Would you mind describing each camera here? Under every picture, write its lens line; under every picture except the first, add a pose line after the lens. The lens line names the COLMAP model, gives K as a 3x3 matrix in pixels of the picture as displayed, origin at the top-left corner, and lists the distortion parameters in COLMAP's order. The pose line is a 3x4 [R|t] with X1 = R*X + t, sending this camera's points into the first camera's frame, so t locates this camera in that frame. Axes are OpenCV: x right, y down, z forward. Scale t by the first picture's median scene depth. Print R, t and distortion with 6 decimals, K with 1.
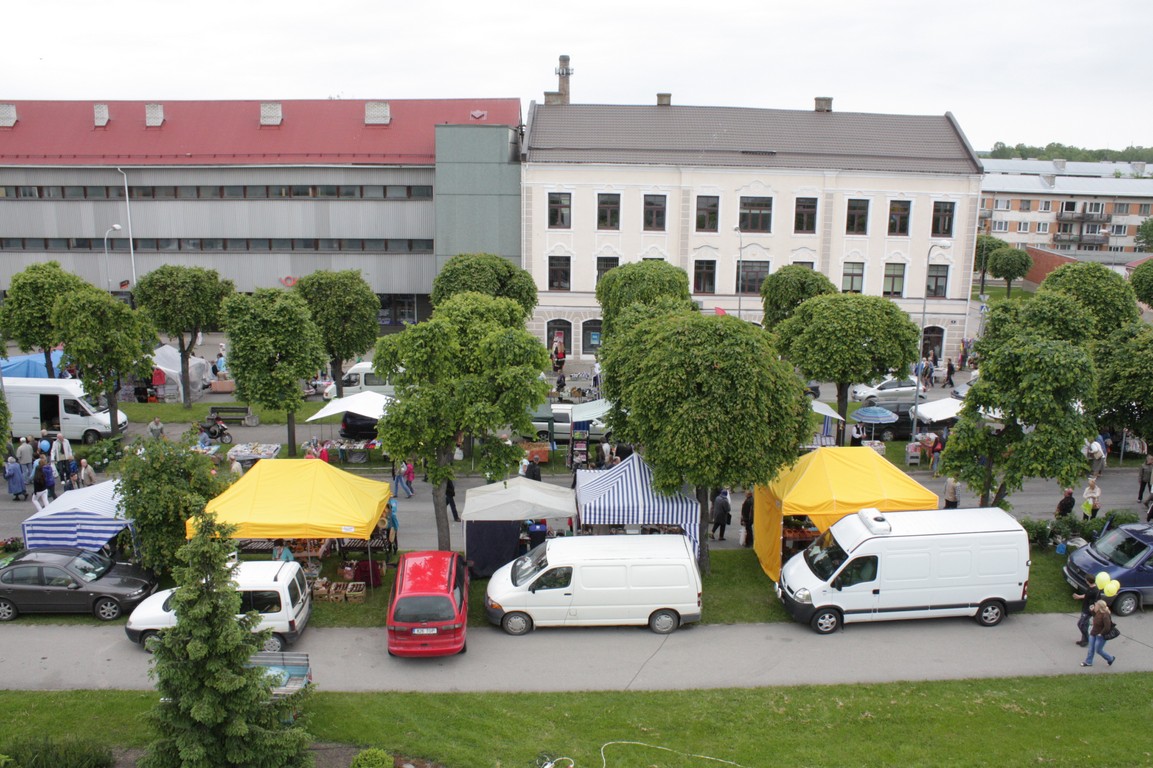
lens RADIAL K [[965.7, 0, 583.7], [0, 965.7, 393.5], [0, 0, 1]] dist [-0.170926, 0.153163]
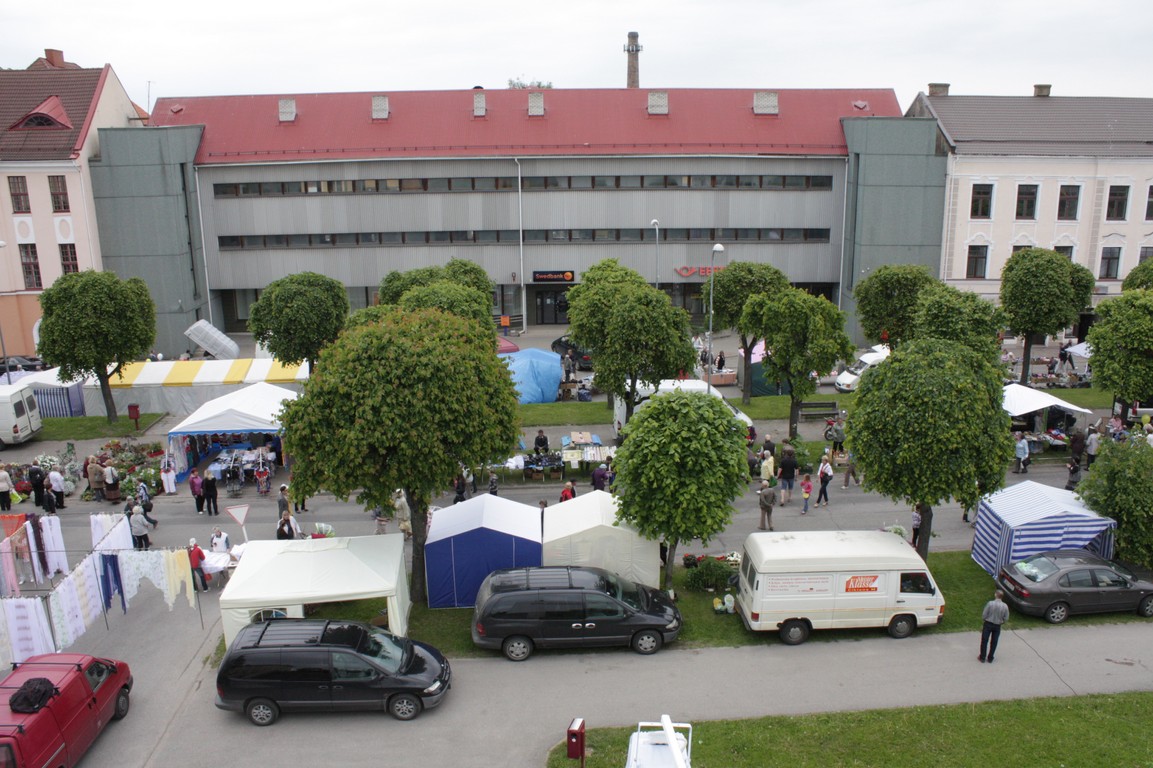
lens RADIAL K [[962.6, 0, 585.7], [0, 962.6, 399.5], [0, 0, 1]] dist [-0.172137, 0.154072]
pose [[0.999499, -0.028738, 0.013267, -0.633453], [0.028290, 0.999062, 0.032780, -0.028894], [-0.014196, -0.032388, 0.999375, -0.013060]]
